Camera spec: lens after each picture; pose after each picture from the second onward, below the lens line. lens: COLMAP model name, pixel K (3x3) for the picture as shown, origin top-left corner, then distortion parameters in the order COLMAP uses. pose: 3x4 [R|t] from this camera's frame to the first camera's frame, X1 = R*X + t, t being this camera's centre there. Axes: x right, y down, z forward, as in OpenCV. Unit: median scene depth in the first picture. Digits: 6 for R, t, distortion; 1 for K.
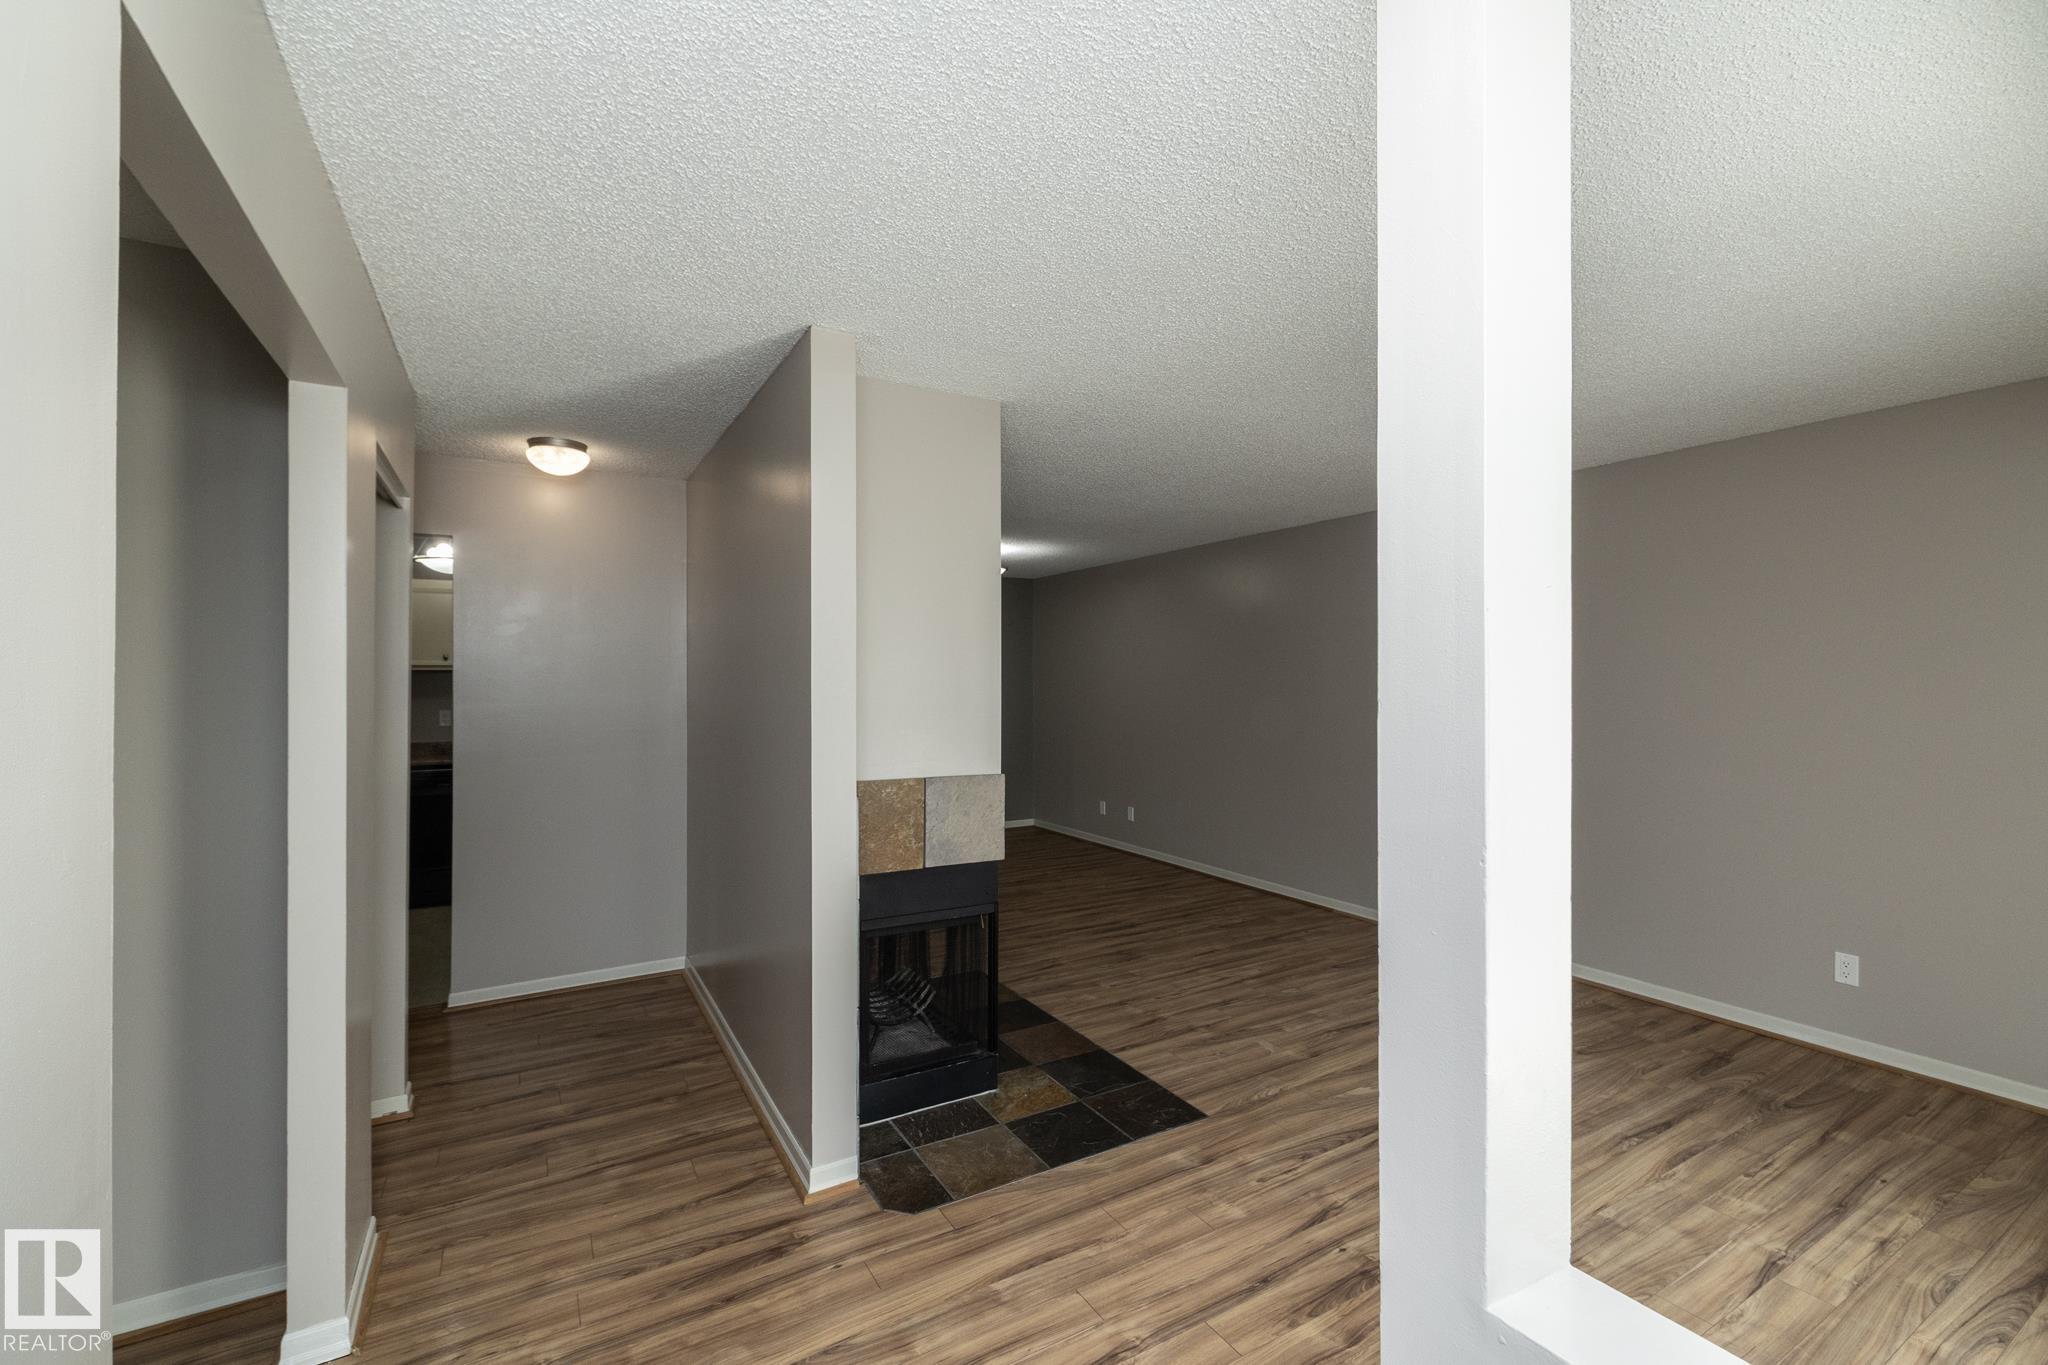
lens RADIAL K [[865.8, 0, 1024.0], [0, 865.8, 682.5], [0, 0, 1]] dist [-0.001296, -0.000406]
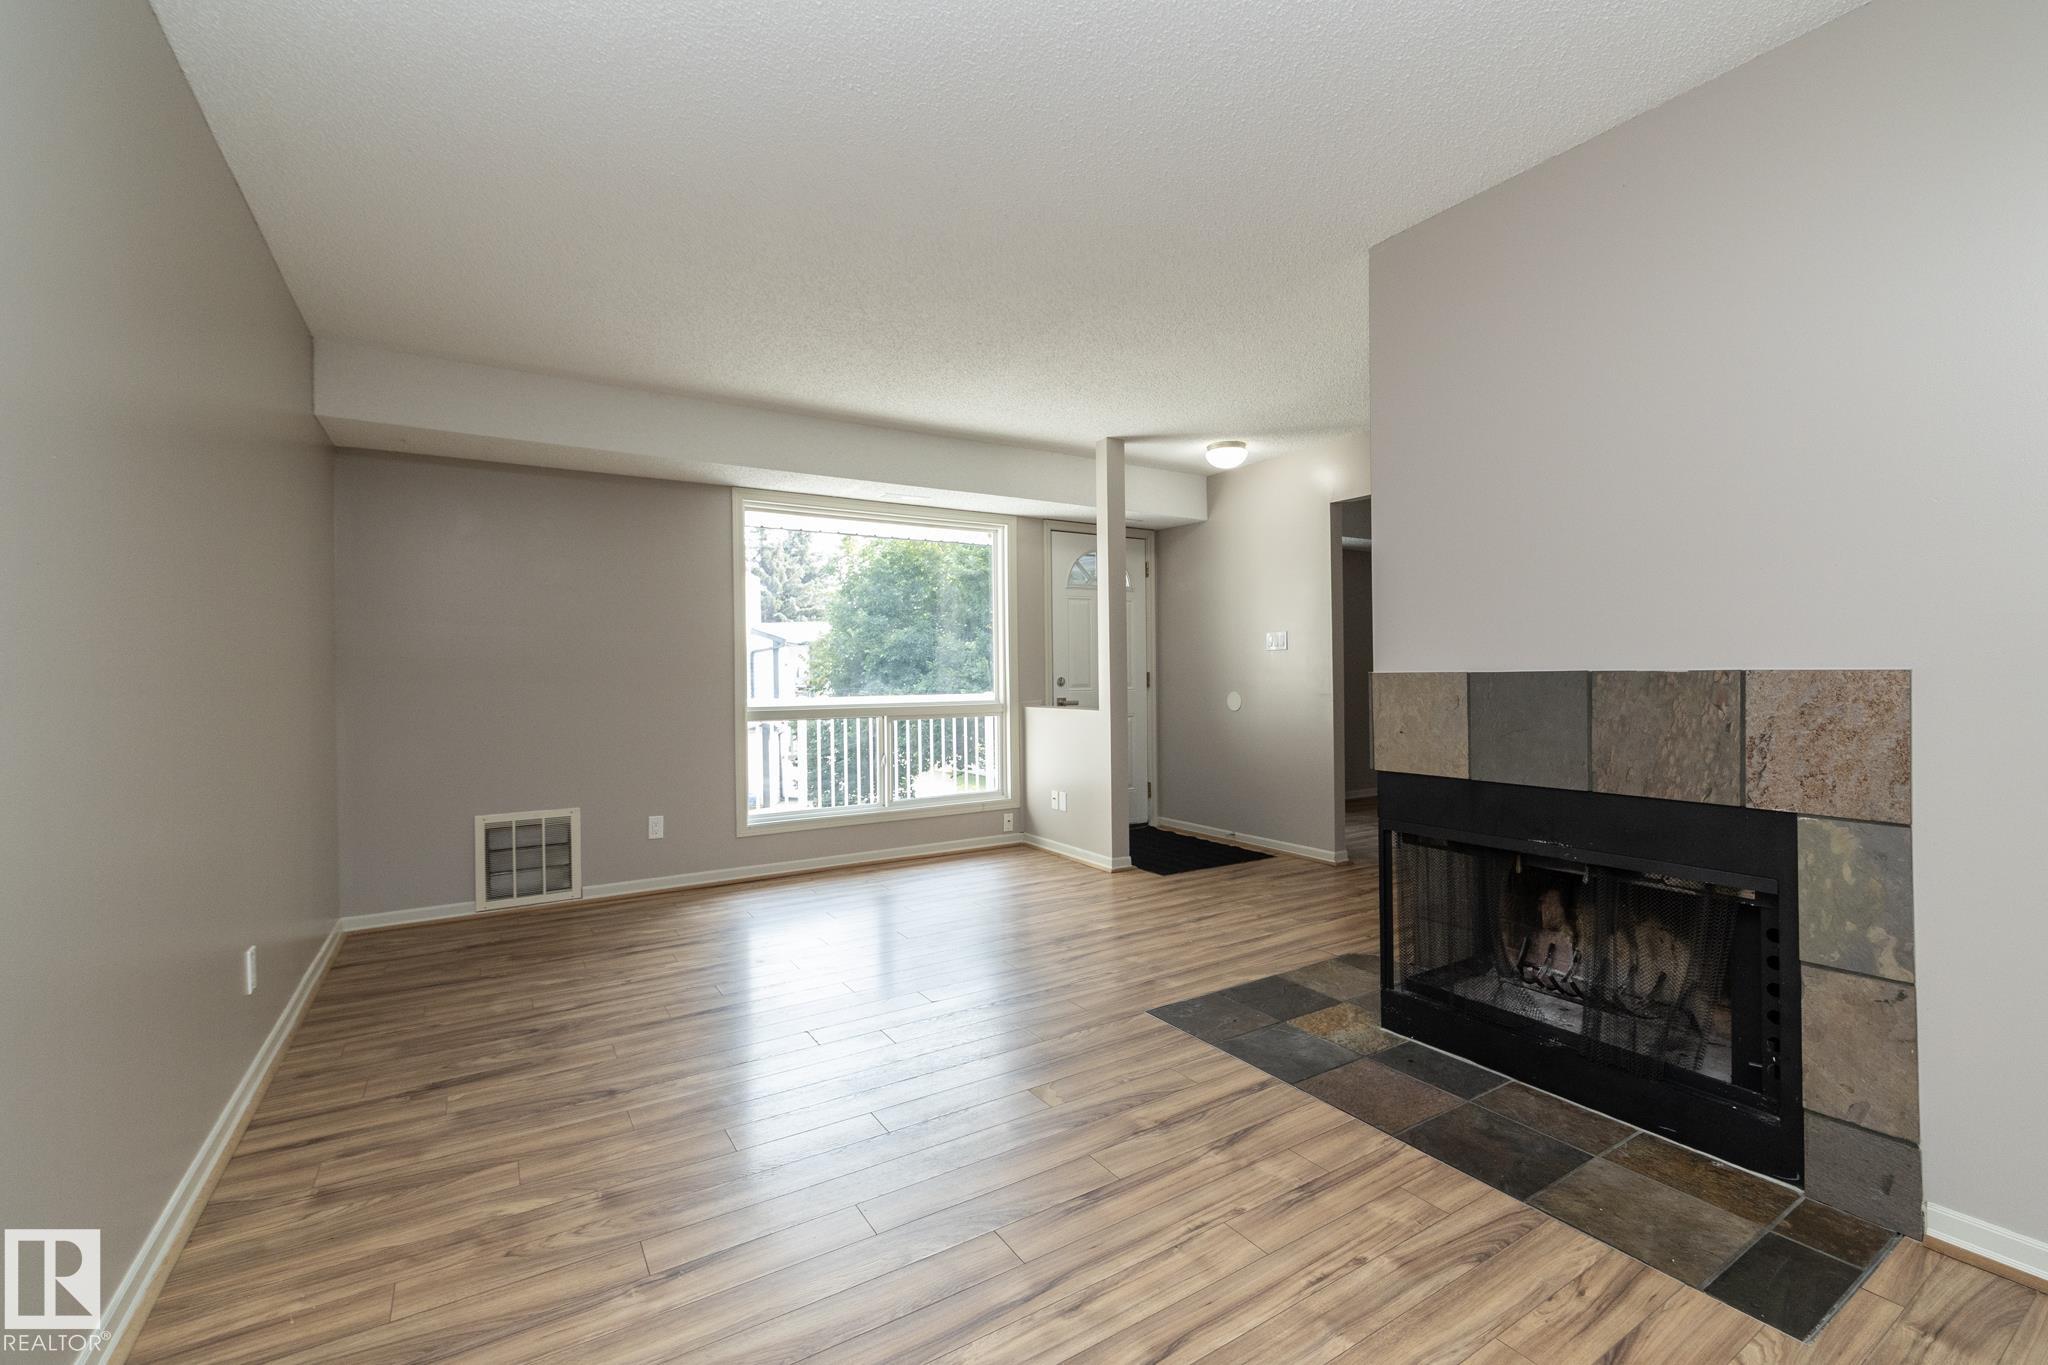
lens RADIAL K [[865.8, 0, 1024.0], [0, 865.8, 682.5], [0, 0, 1]] dist [-0.001296, -0.000406]
pose [[-0.999297, 0.013769, -0.034875, 0.325716], [0.013403, 0.999853, 0.010724, 0.092978], [0.035018, 0.010249, -0.999334, 1.687995]]
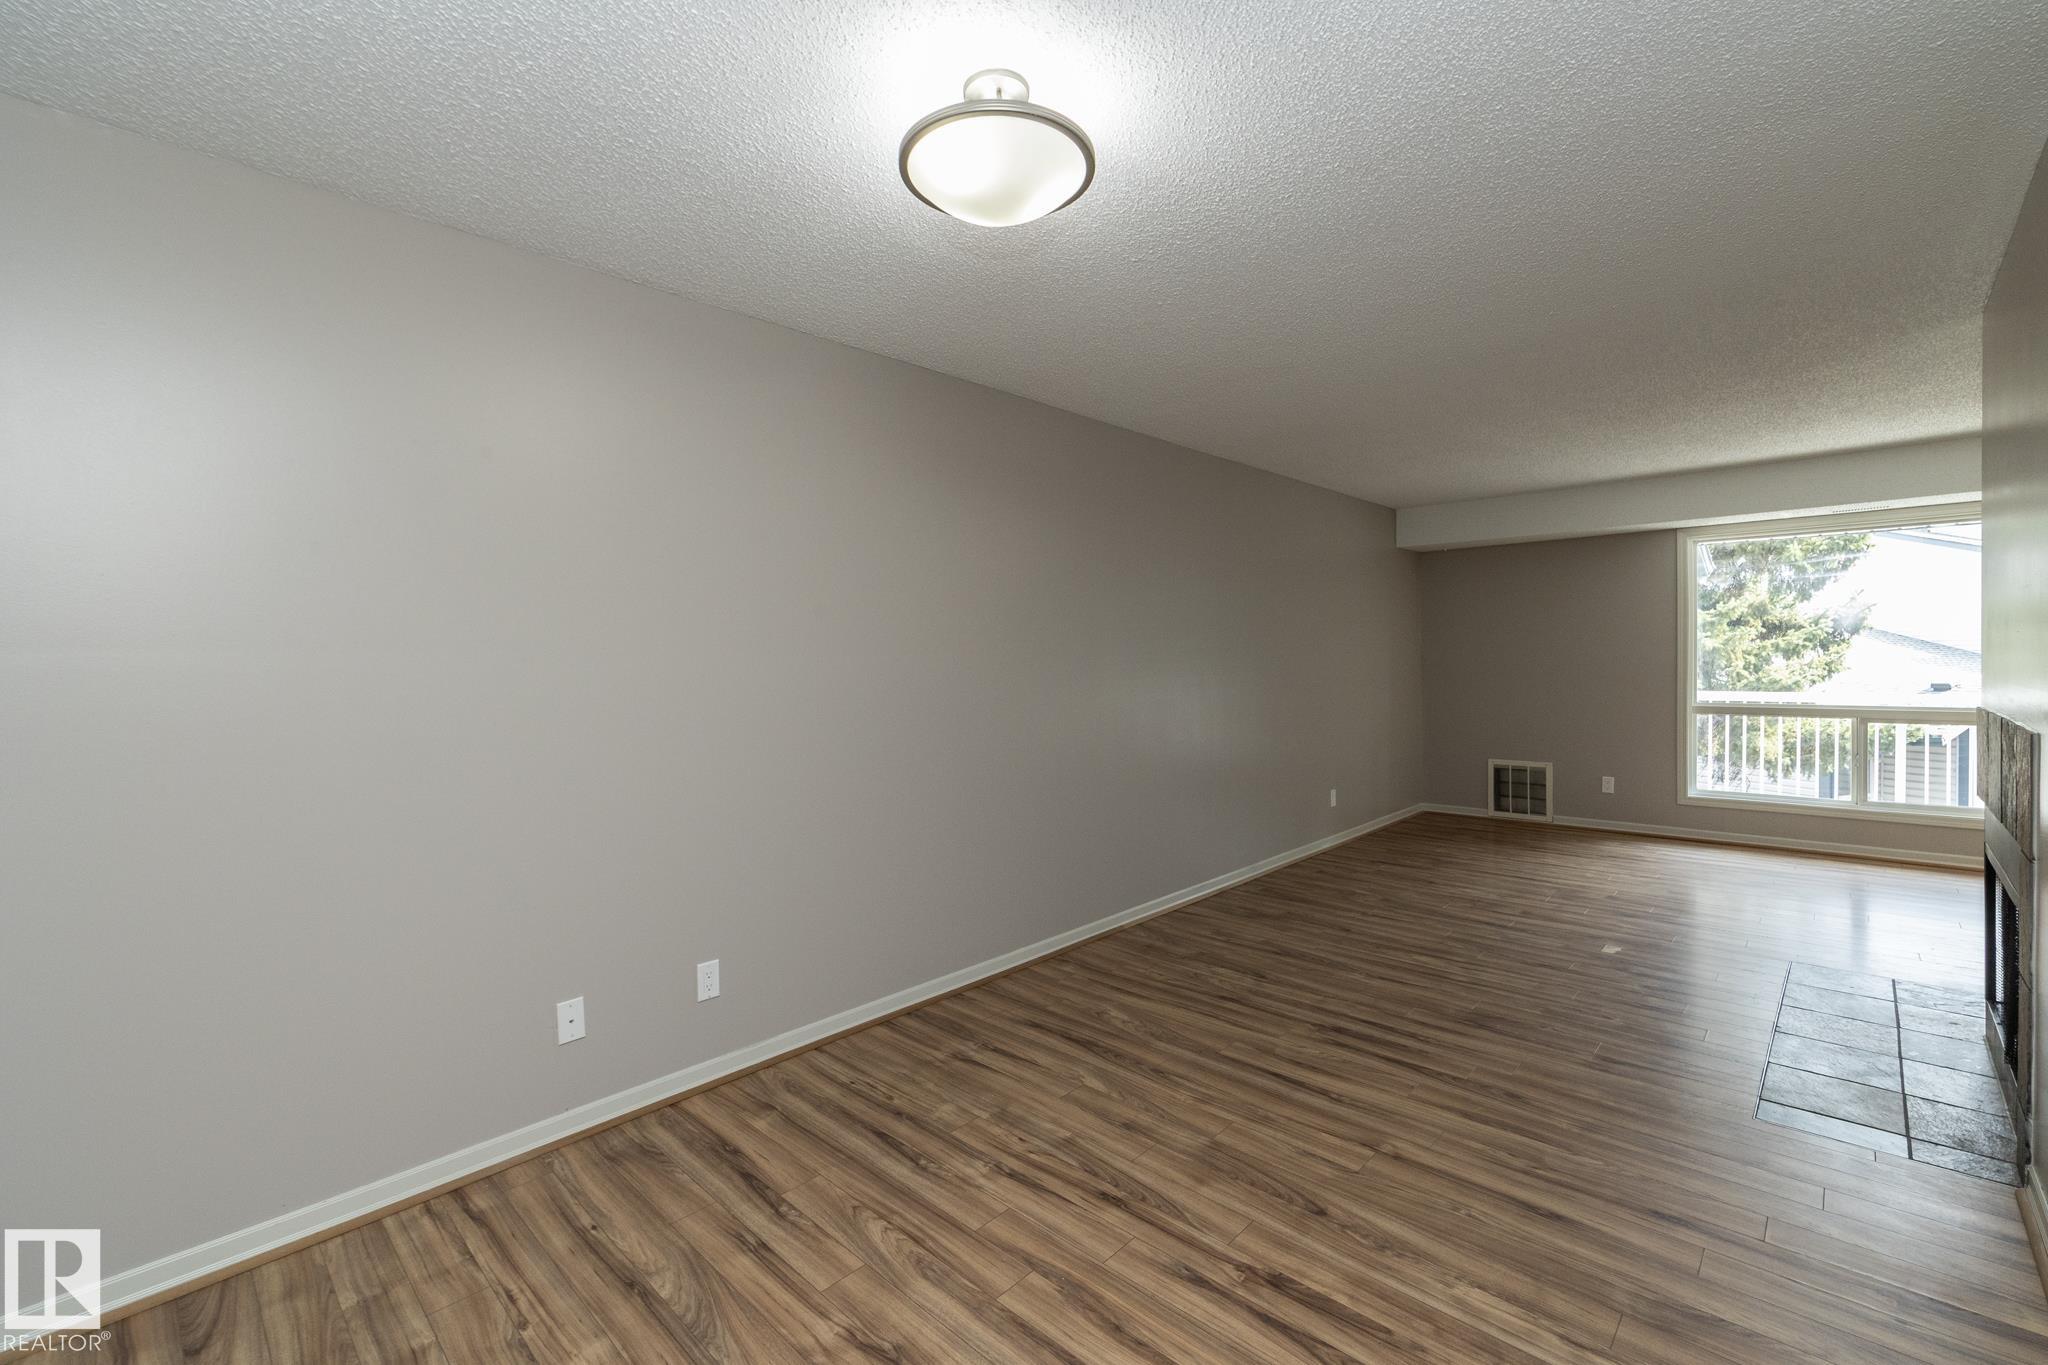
lens RADIAL K [[865.8, 0, 1024.0], [0, 865.8, 682.5], [0, 0, 1]] dist [-0.001296, -0.000406]
pose [[-0.277457, -0.016913, 0.960589, -0.581468], [0.019499, 0.999540, 0.023231, 0.034625], [-0.960540, 0.025176, -0.277000, 2.056747]]
